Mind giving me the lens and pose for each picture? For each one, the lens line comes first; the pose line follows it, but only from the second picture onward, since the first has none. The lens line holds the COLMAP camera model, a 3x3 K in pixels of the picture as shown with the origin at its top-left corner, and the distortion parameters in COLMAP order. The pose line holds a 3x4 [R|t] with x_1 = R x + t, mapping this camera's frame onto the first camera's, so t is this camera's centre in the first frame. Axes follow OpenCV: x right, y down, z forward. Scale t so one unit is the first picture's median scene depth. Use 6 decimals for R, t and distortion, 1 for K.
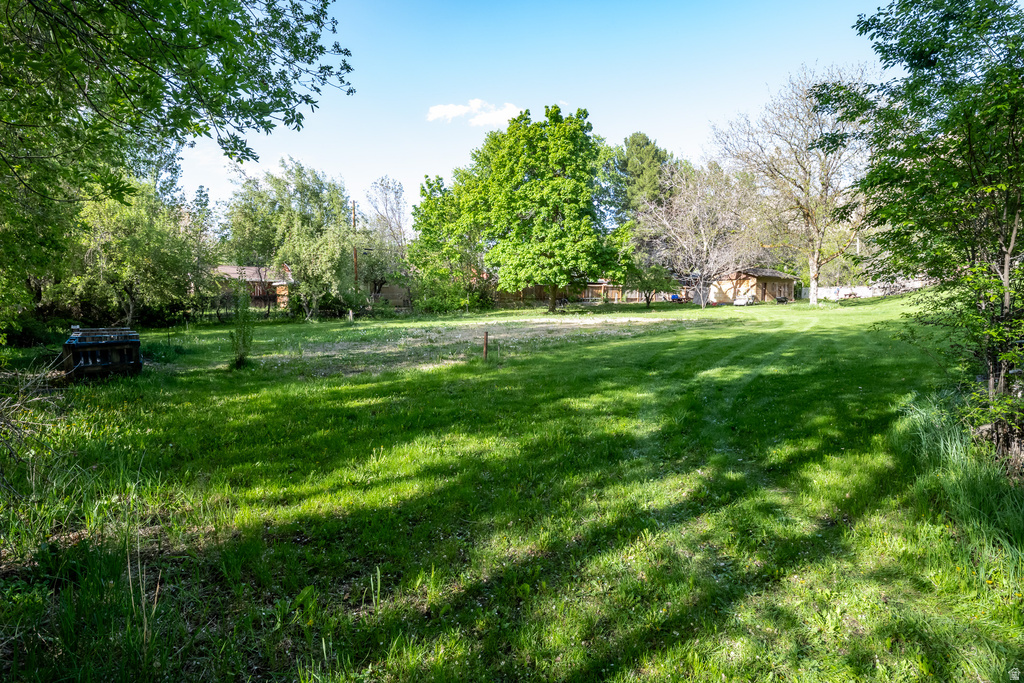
lens RADIAL K [[520.3, 0, 512.0], [0, 520.3, 341.5], [0, 0, 1]] dist [-0.003059, -0.001600]
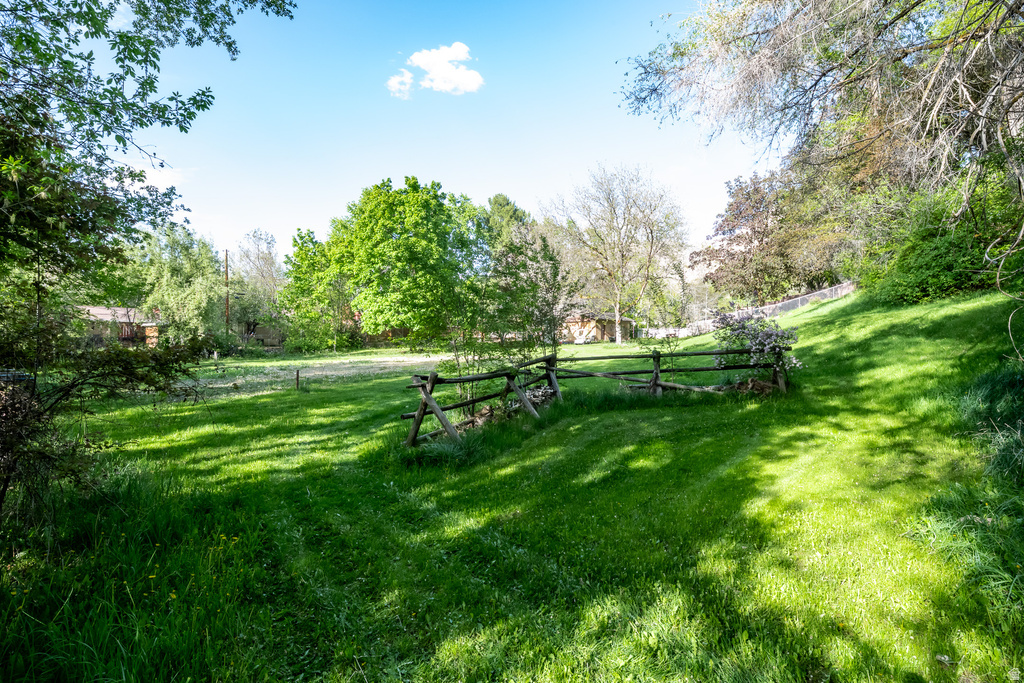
lens RADIAL K [[520.3, 0, 512.0], [0, 520.3, 341.5], [0, 0, 1]] dist [-0.003059, -0.001600]
pose [[0.982570, -0.000540, 0.185895, 0.087649], [0.013087, 0.997716, -0.066273, 0.001605], [-0.185434, 0.067550, 0.980332, -0.181333]]
